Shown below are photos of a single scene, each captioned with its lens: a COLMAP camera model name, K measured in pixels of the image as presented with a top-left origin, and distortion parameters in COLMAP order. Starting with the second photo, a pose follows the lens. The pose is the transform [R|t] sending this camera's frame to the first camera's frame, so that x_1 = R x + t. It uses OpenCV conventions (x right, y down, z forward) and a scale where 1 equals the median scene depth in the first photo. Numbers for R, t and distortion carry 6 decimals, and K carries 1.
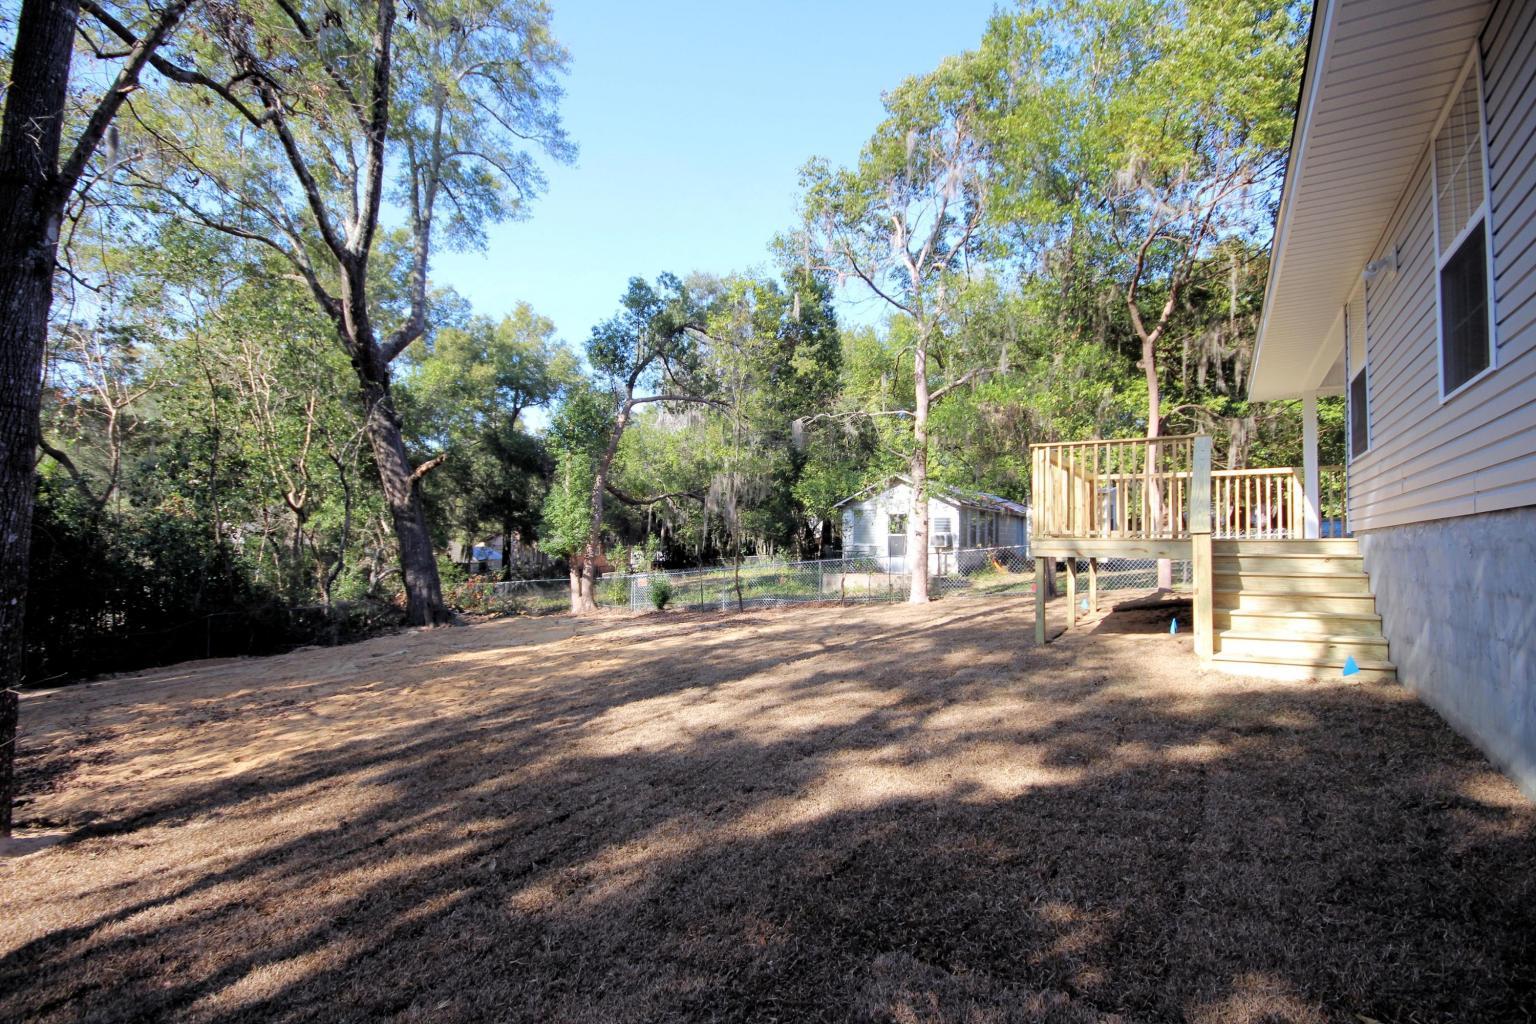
lens RADIAL K [[697.3, 0, 766.8], [0, 697.3, 532.8], [0, 0, 1]] dist [-0.002995, -0.000248]
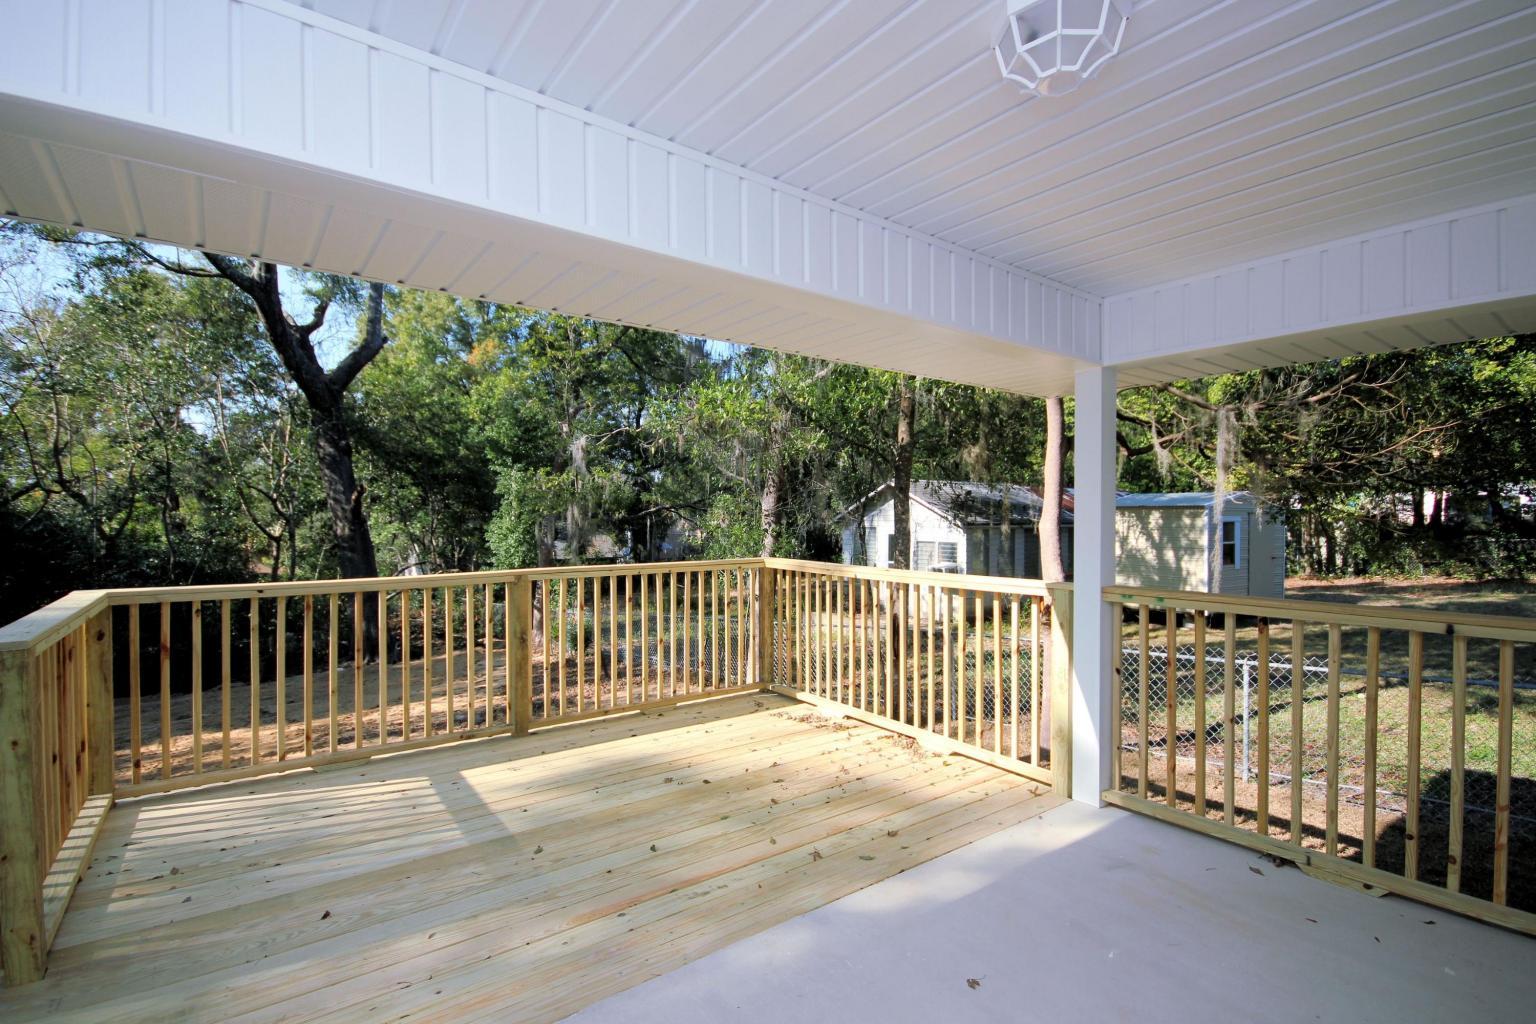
lens RADIAL K [[697.3, 0, 766.8], [0, 697.3, 532.8], [0, 0, 1]] dist [-0.002995, -0.000248]
pose [[0.938465, -0.006069, -0.345321, 0.363376], [0.018715, 0.999270, 0.033298, -0.063067], [0.344867, -0.037711, 0.937894, 0.293671]]
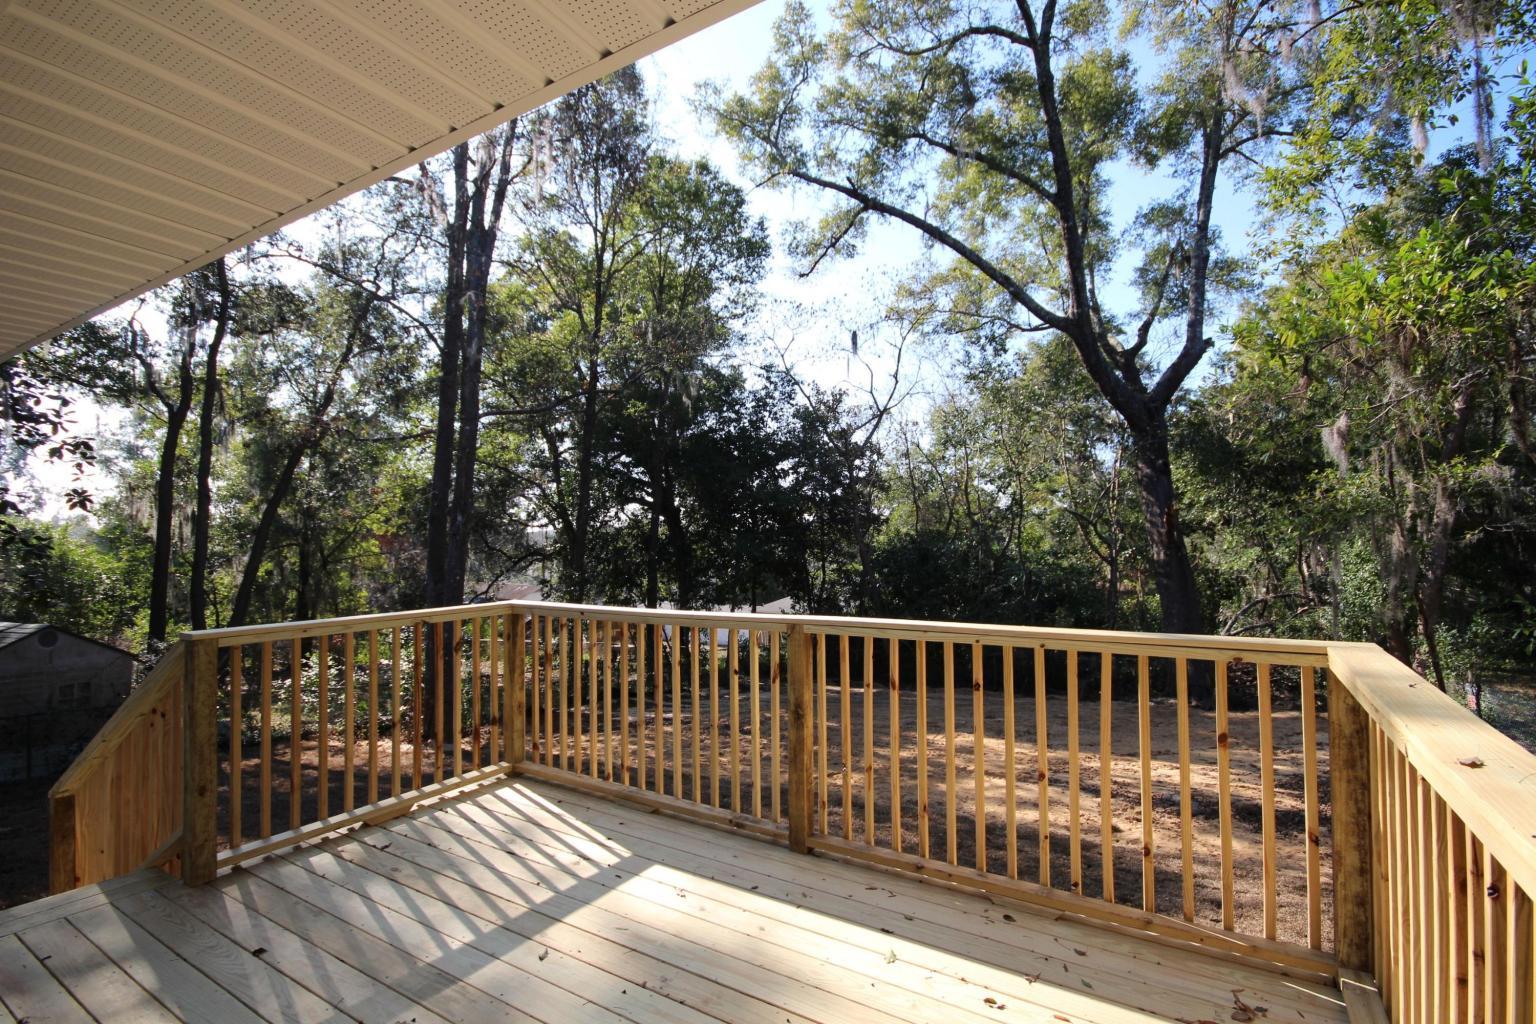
lens RADIAL K [[697.3, 0, 766.8], [0, 697.3, 532.8], [0, 0, 1]] dist [-0.002995, -0.000248]
pose [[0.028760, -0.035487, -0.998956, 0.369440], [0.029130, 0.998975, -0.034649, -0.057498], [0.999162, -0.028103, 0.029765, 0.462030]]
